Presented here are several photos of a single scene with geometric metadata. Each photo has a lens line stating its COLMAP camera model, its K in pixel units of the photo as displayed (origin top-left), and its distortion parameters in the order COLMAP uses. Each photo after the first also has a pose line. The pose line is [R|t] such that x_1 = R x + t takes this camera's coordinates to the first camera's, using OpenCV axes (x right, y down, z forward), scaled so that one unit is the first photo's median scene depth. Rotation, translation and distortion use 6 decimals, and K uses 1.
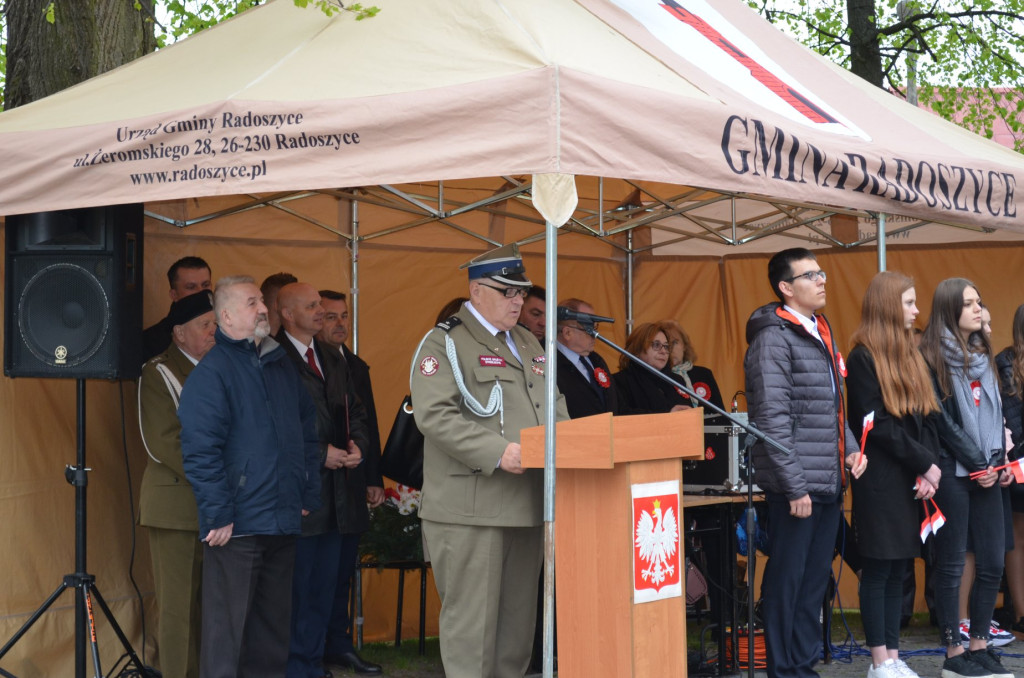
lens RADIAL K [[2336.2, 0, 505.6], [0, 2336.2, 339.1], [0, 0, 1]] dist [0.102376, 0.000000]
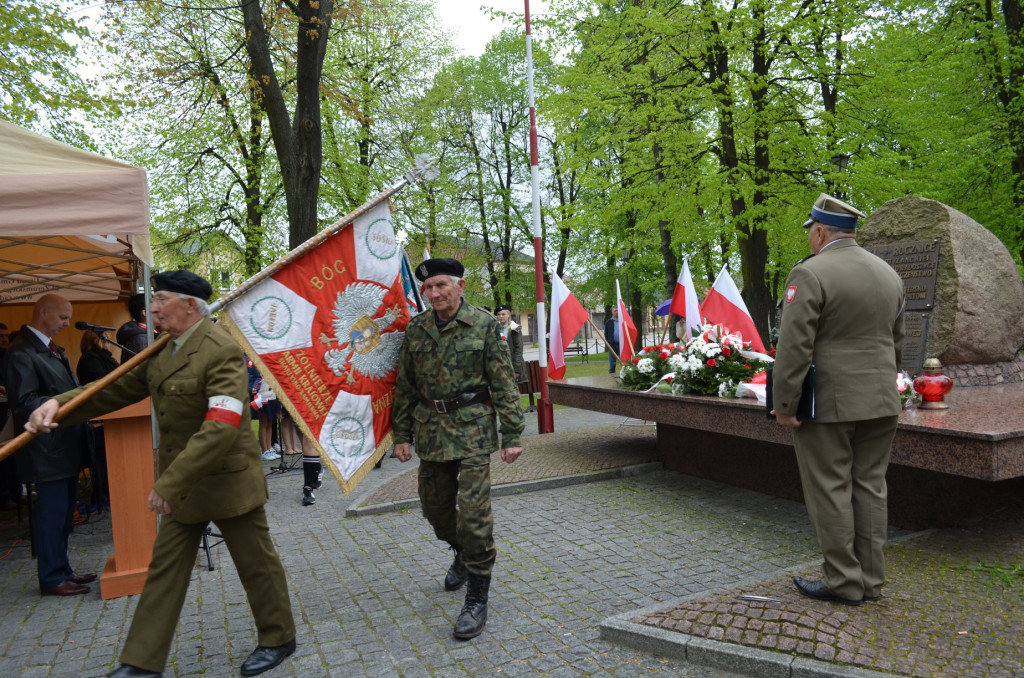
lens RADIAL K [[795.5, 0, 513.1], [0, 795.5, 342.4], [0, 0, 1]] dist [-0.011209, 0.006717]
pose [[0.526681, -0.035515, 0.849321, -0.288062], [0.048179, 0.998768, 0.011887, 0.008646], [-0.848697, 0.034659, 0.527743, 0.448137]]
